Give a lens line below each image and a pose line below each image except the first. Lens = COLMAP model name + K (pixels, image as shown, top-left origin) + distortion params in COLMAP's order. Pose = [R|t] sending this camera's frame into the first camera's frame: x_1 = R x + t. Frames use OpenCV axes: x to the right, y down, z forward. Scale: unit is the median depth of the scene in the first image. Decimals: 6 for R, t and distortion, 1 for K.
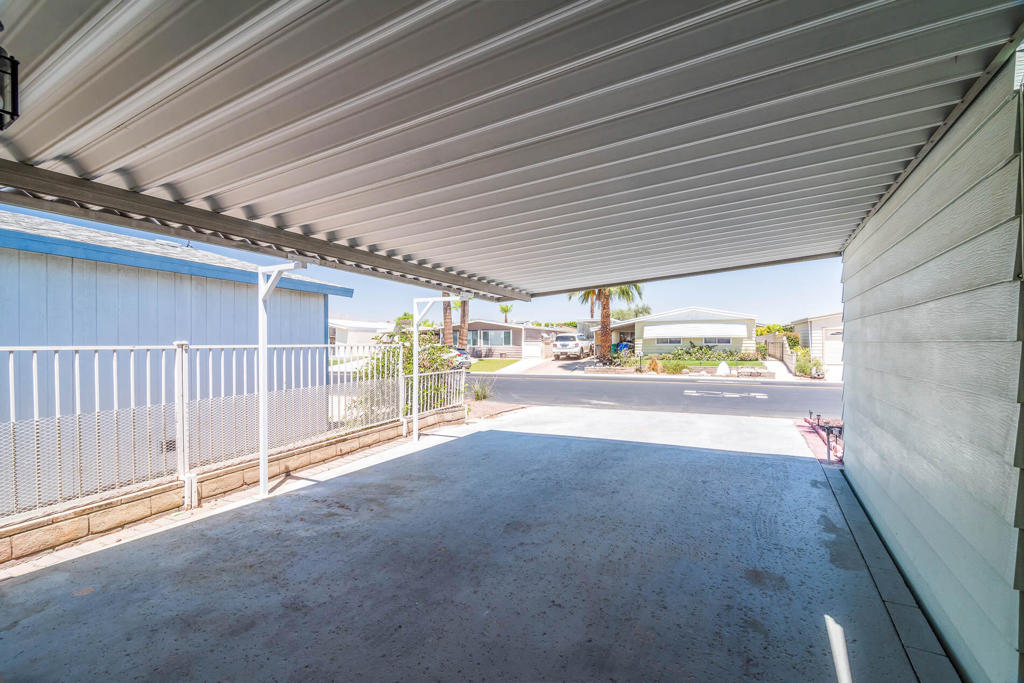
lens RADIAL K [[457.4, 0, 511.8], [0, 457.4, 344.4], [0, 0, 1]] dist [0.011411, -0.010095]
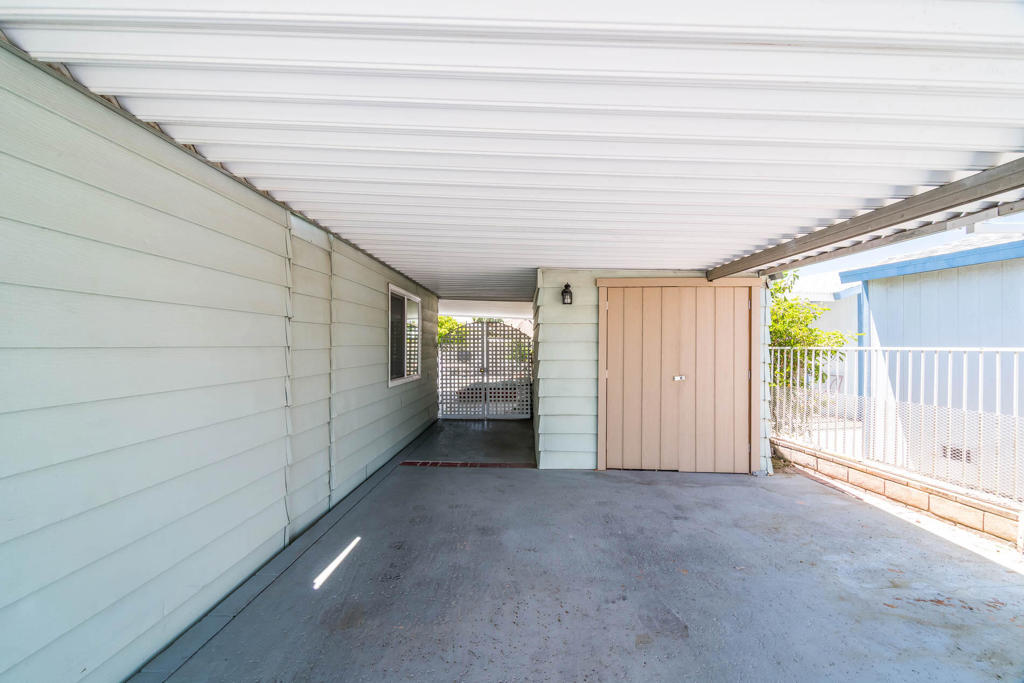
lens RADIAL K [[457.4, 0, 511.8], [0, 457.4, 344.4], [0, 0, 1]] dist [0.011411, -0.010095]
pose [[-0.891673, 0.002703, -0.452671, 0.521285], [0.002498, 0.999996, 0.001052, -0.007948], [0.452673, -0.000193, -0.891677, 1.520671]]
